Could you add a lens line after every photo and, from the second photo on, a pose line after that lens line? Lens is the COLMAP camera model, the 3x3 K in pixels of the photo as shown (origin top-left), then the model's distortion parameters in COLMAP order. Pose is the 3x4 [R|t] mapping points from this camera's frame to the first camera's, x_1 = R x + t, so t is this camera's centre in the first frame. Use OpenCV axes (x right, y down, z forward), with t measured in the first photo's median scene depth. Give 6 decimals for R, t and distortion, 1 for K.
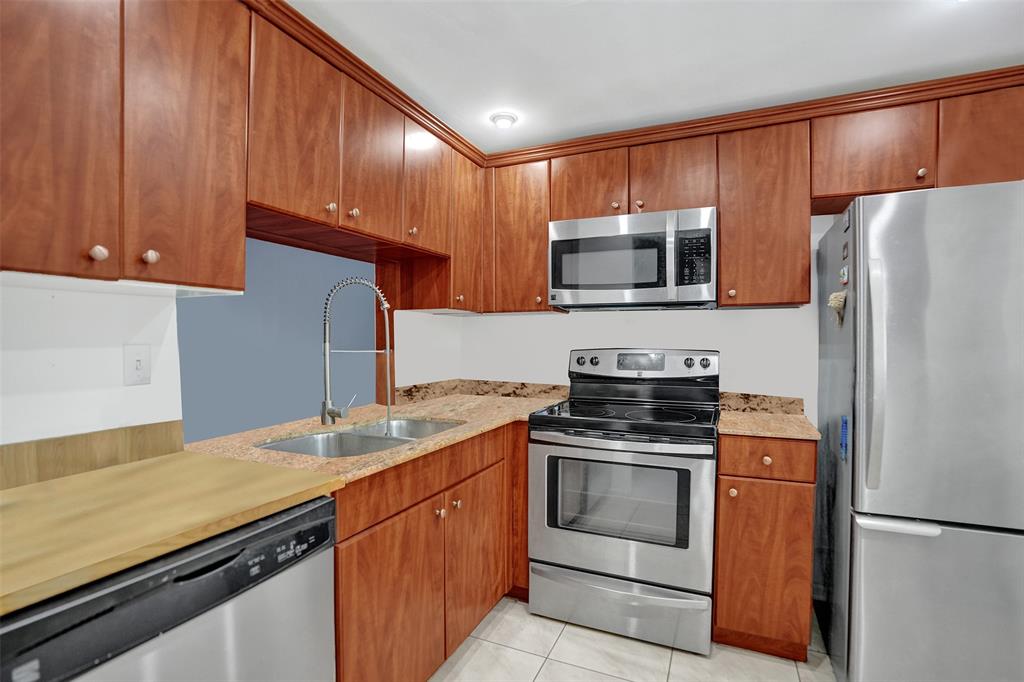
lens RADIAL K [[469.0, 0, 566.3], [0, 469.0, 355.6], [0, 0, 1]] dist [-0.053840, 0.016745]
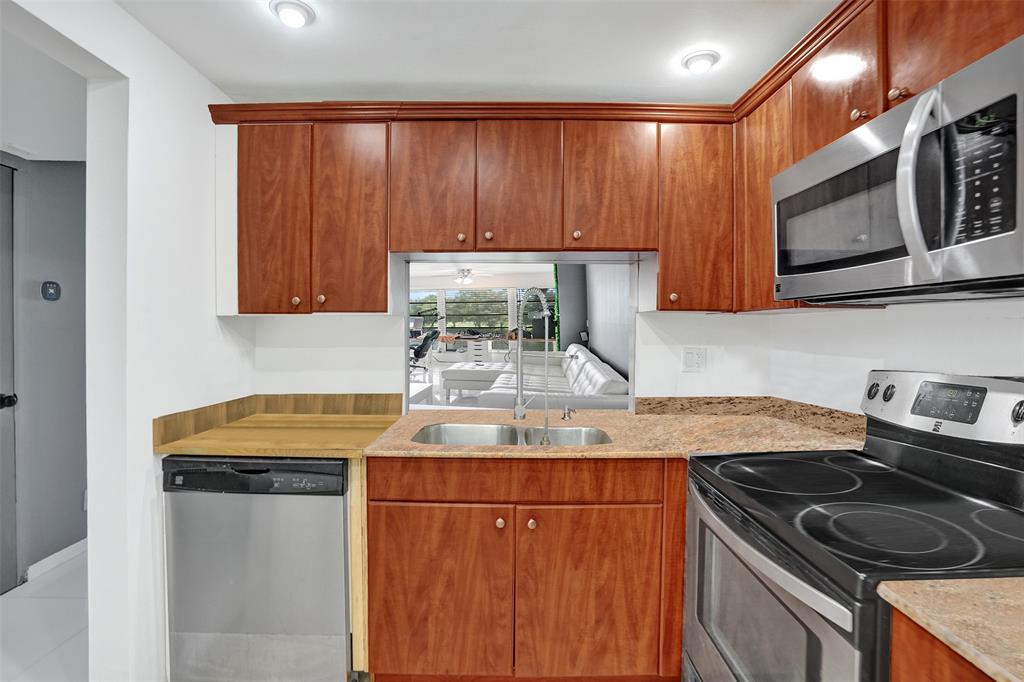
lens RADIAL K [[499.9, 0, 506.4], [0, 499.9, 334.6], [0, 0, 1]] dist [-0.076079, 0.035863]
pose [[0.364591, 0.016128, -0.931028, 0.626414], [-0.040071, 0.999196, 0.001617, -0.059381], [0.930305, 0.036718, 0.364944, 0.527124]]
